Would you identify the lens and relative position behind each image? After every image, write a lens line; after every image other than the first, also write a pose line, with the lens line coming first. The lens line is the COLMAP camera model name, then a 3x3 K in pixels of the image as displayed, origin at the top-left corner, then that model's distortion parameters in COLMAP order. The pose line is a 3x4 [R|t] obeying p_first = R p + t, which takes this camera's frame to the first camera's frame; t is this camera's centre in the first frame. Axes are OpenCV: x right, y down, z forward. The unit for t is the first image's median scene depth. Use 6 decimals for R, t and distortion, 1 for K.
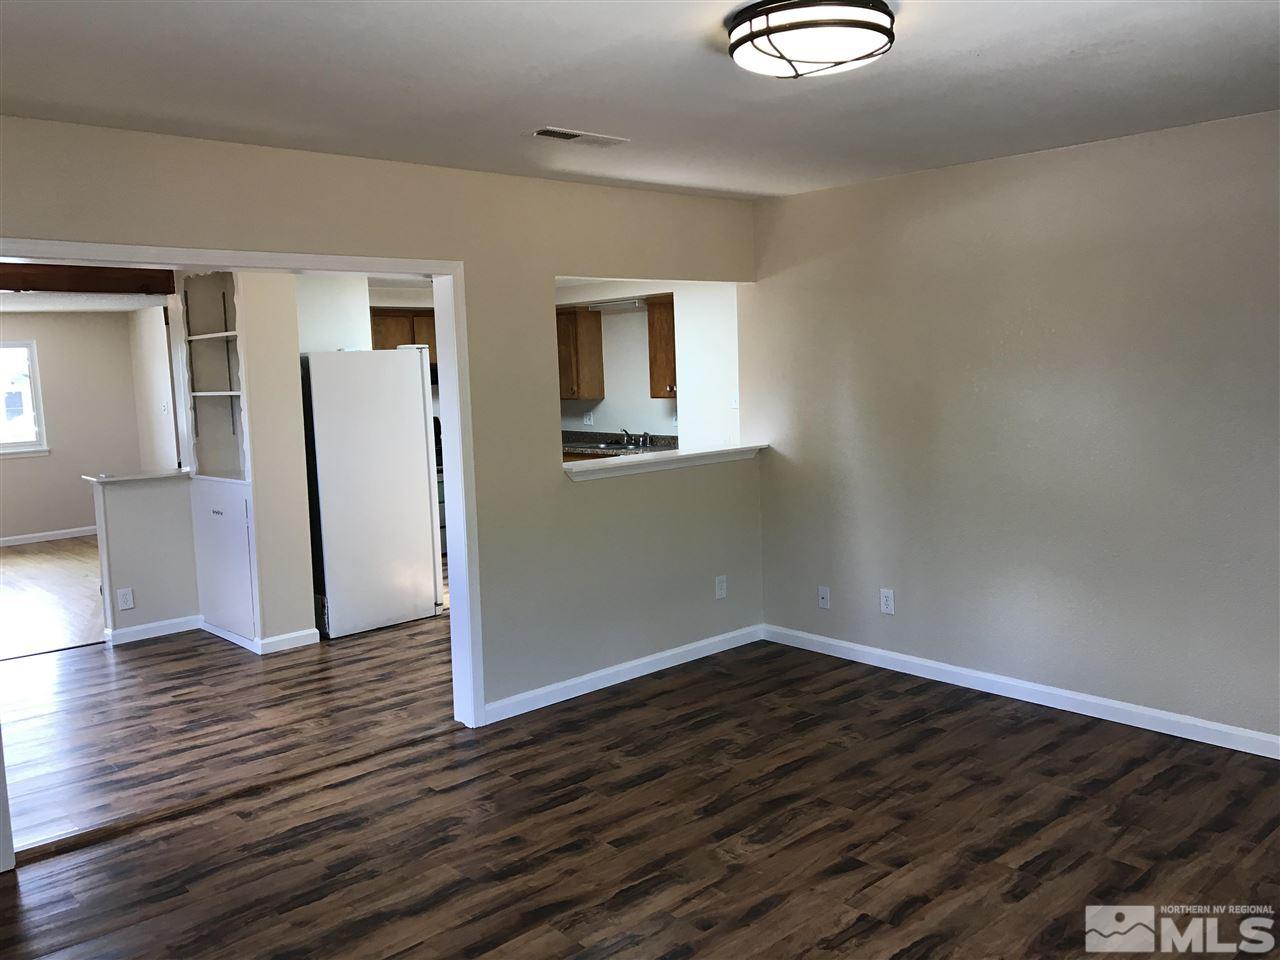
lens RADIAL K [[1047.2, 0, 640.1], [0, 1047.2, 491.1], [0, 0, 1]] dist [0.050656, -0.056515]
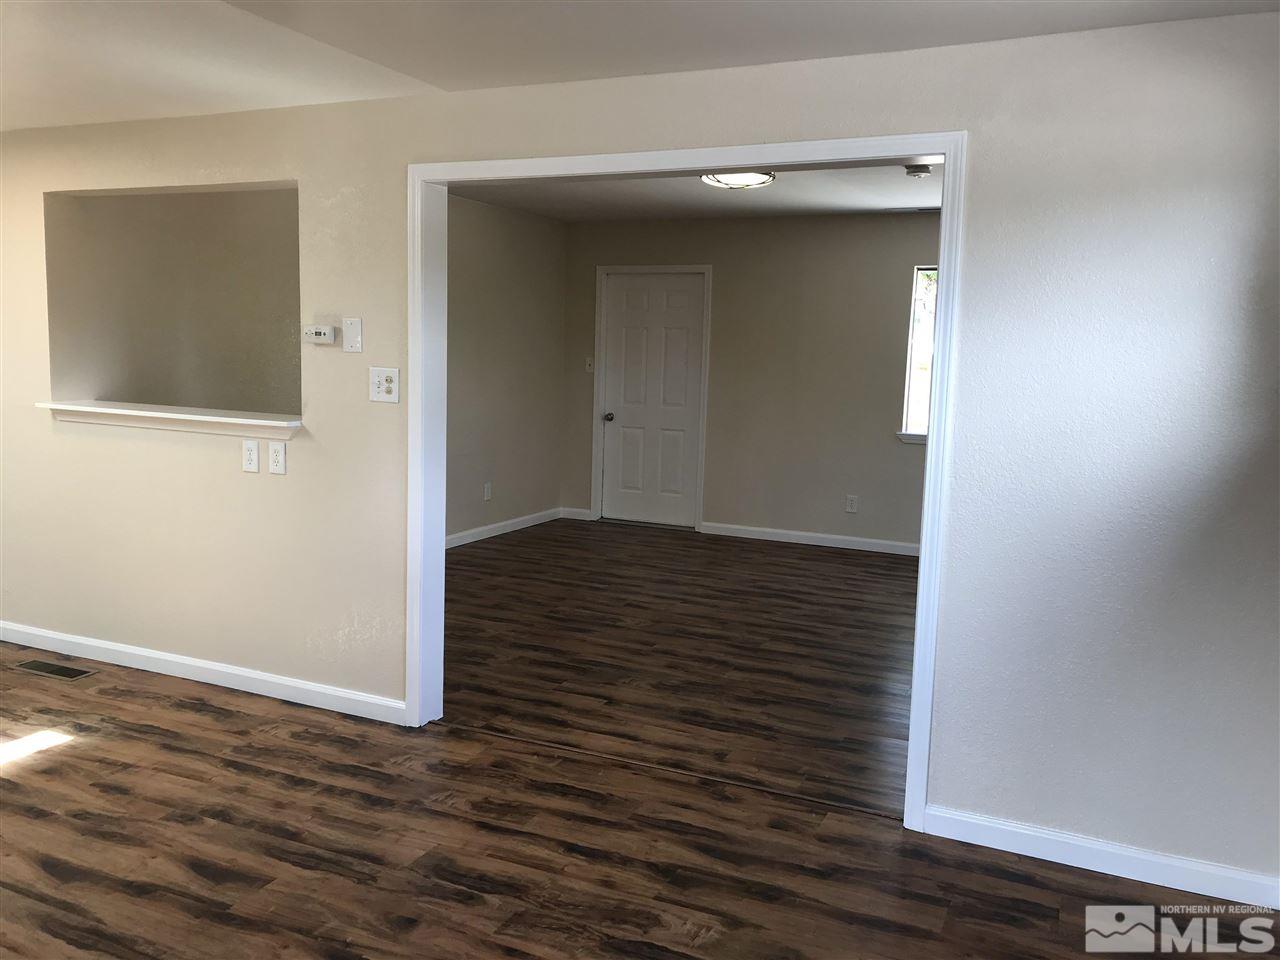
lens RADIAL K [[1047.2, 0, 626.2], [0, 1047.2, 455.6], [0, 0, 1]] dist [0.050656, -0.056515]
pose [[-0.378829, -0.069253, 0.922872, -0.954392], [0.097842, 0.988611, 0.114349, -0.066714], [-0.920280, 0.133615, -0.367738, 1.099111]]
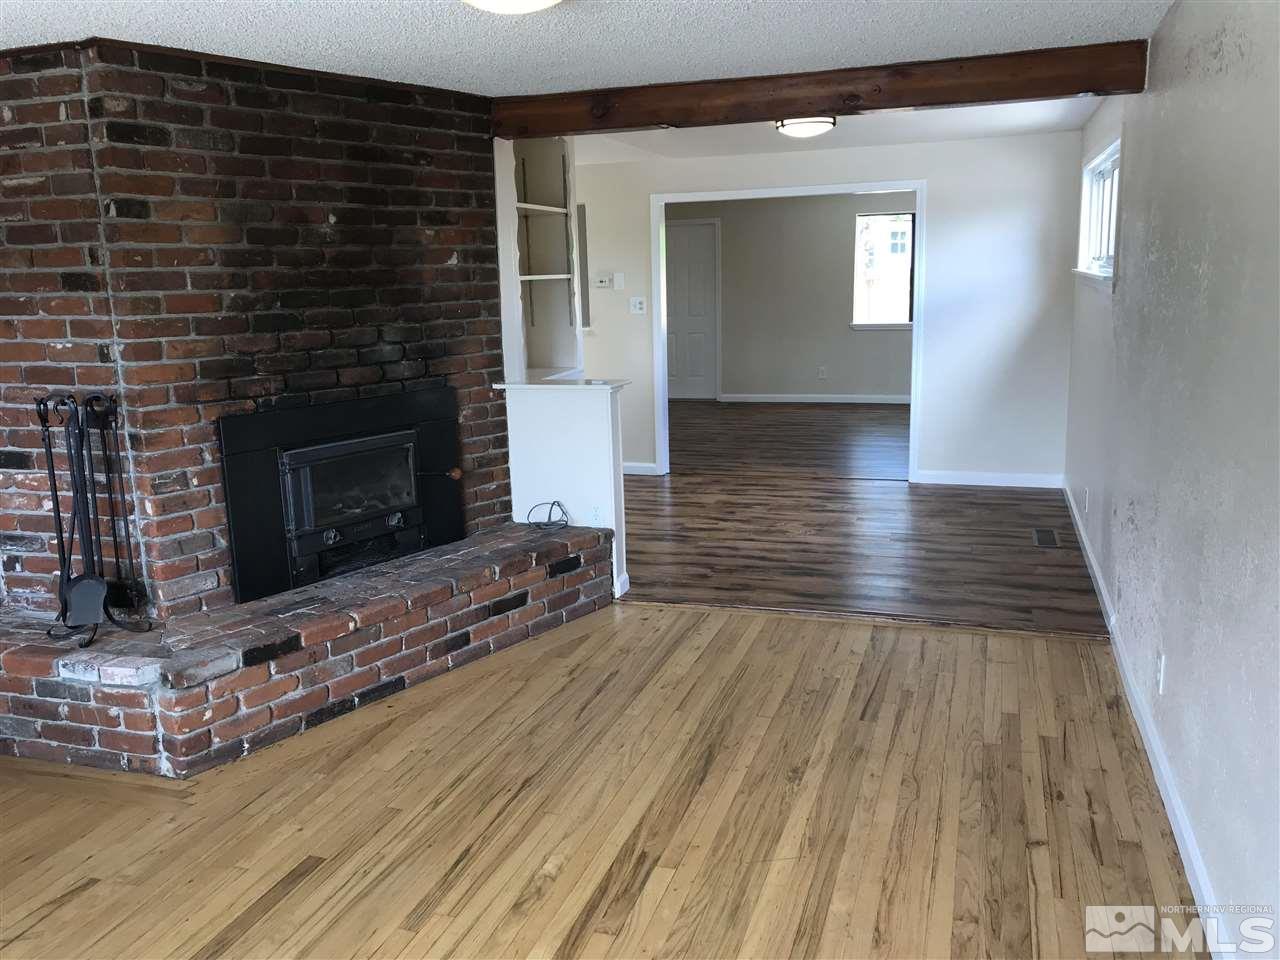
lens RADIAL K [[1047.2, 0, 641.2], [0, 1047.2, 482.7], [0, 0, 1]] dist [0.050656, -0.056515]
pose [[-0.502466, -0.116993, 0.856645, -1.542025], [0.150712, 0.963782, 0.220024, -0.136793], [-0.851360, 0.239661, -0.466636, 1.767255]]
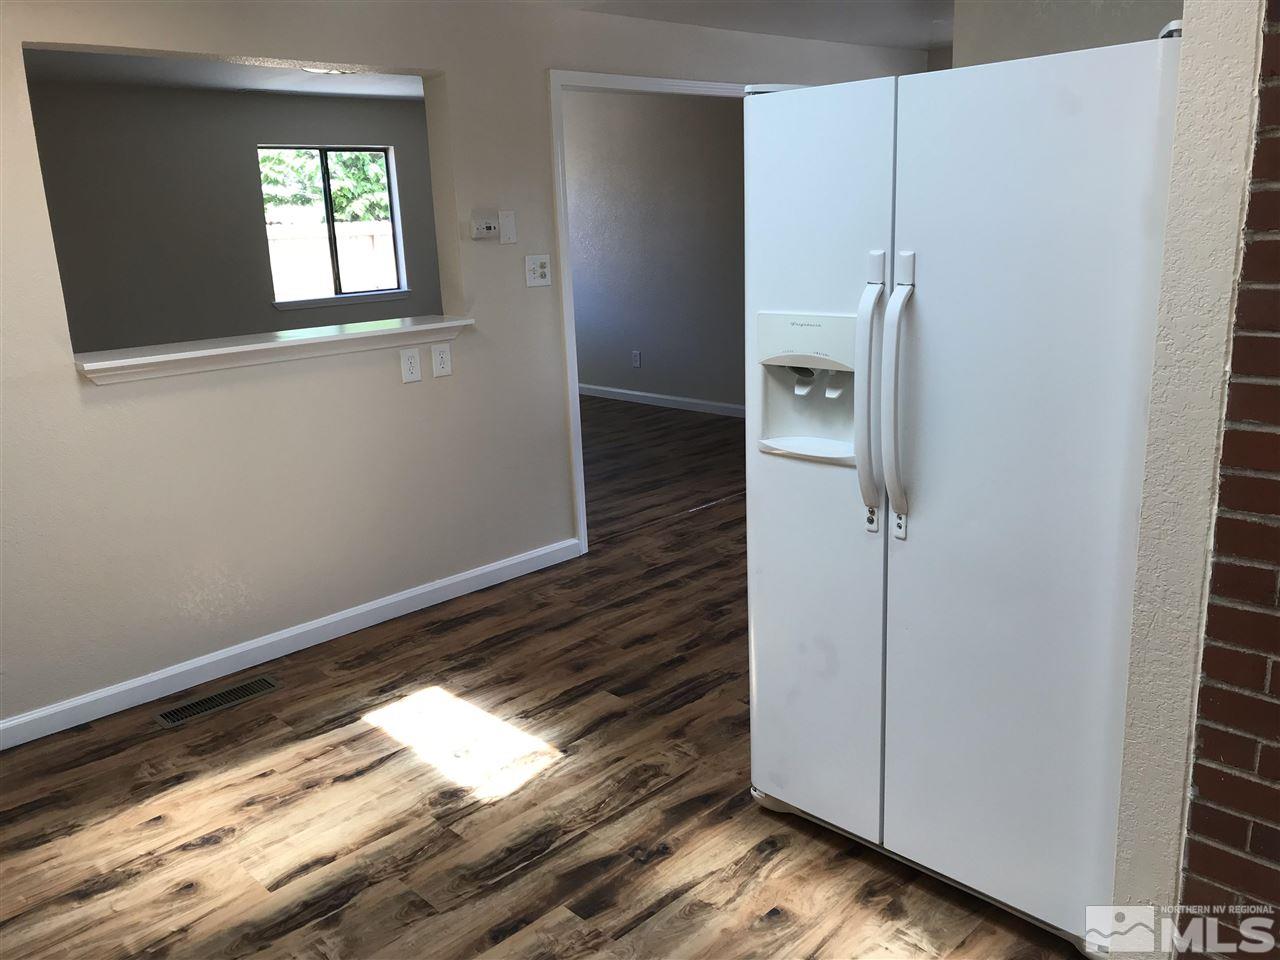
lens RADIAL K [[1047.2, 0, 640.2], [0, 1047.2, 473.9], [0, 0, 1]] dist [0.050656, -0.056515]
pose [[-0.996602, 0.080154, -0.018989, -0.208398], [0.067849, 0.929489, 0.362556, -0.201886], [0.046711, 0.360035, -0.931769, 1.856013]]
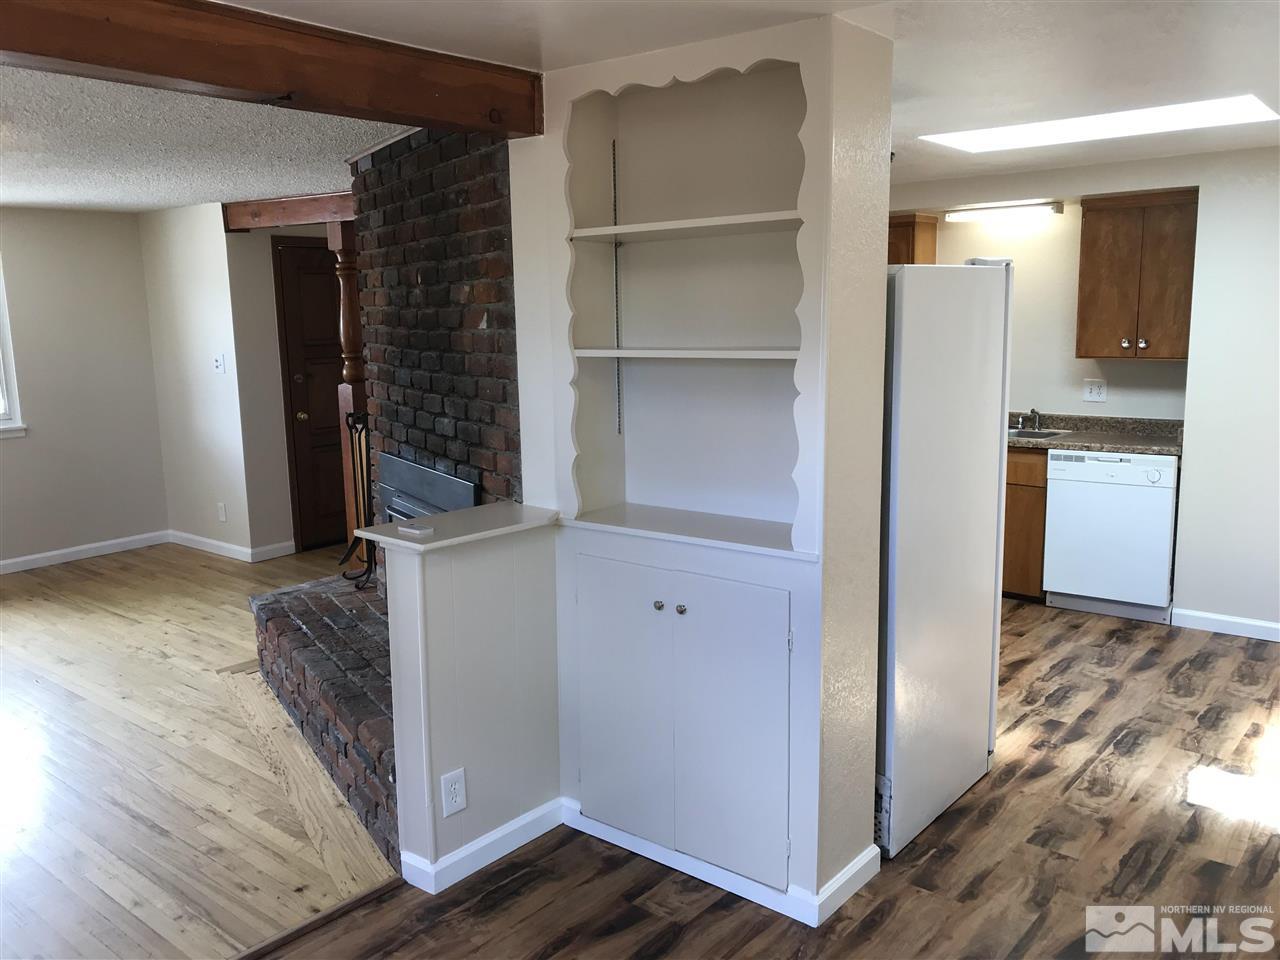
lens RADIAL K [[1047.2, 0, 646.1], [0, 1047.2, 473.3], [0, 0, 1]] dist [0.050656, -0.056515]
pose [[0.989975, -0.004661, 0.141167, -0.615006], [0.000242, 0.999510, 0.031306, -0.068524], [-0.141243, -0.030958, 0.989491, 0.702752]]
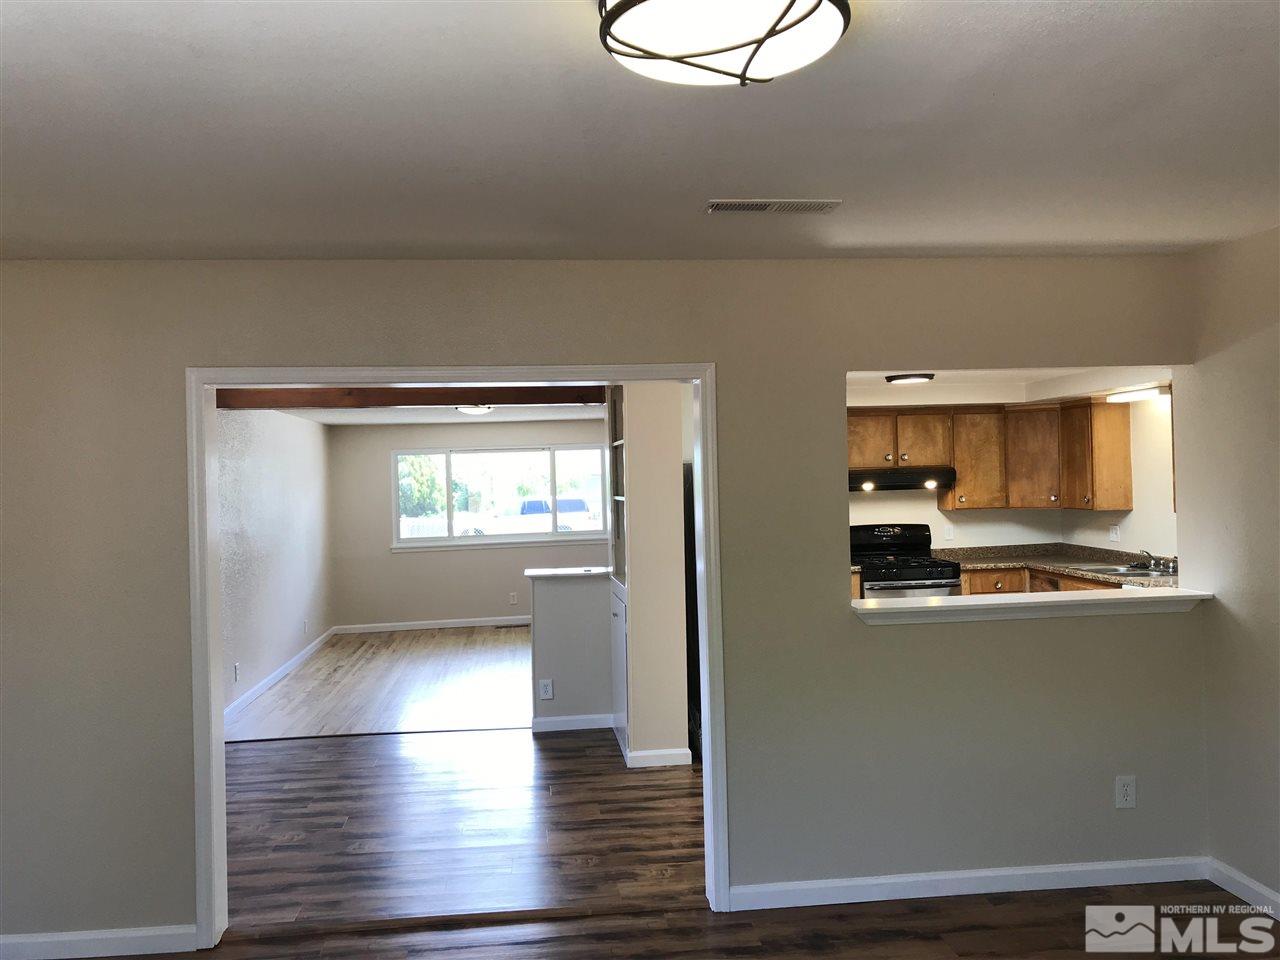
lens RADIAL K [[1047.2, 0, 643.0], [0, 1047.2, 478.9], [0, 0, 1]] dist [0.050656, -0.056515]
pose [[0.810207, 0.015244, -0.585946, 0.268447], [-0.072656, 0.994564, -0.074590, -0.047750], [0.581624, 0.103006, 0.806910, 0.244549]]
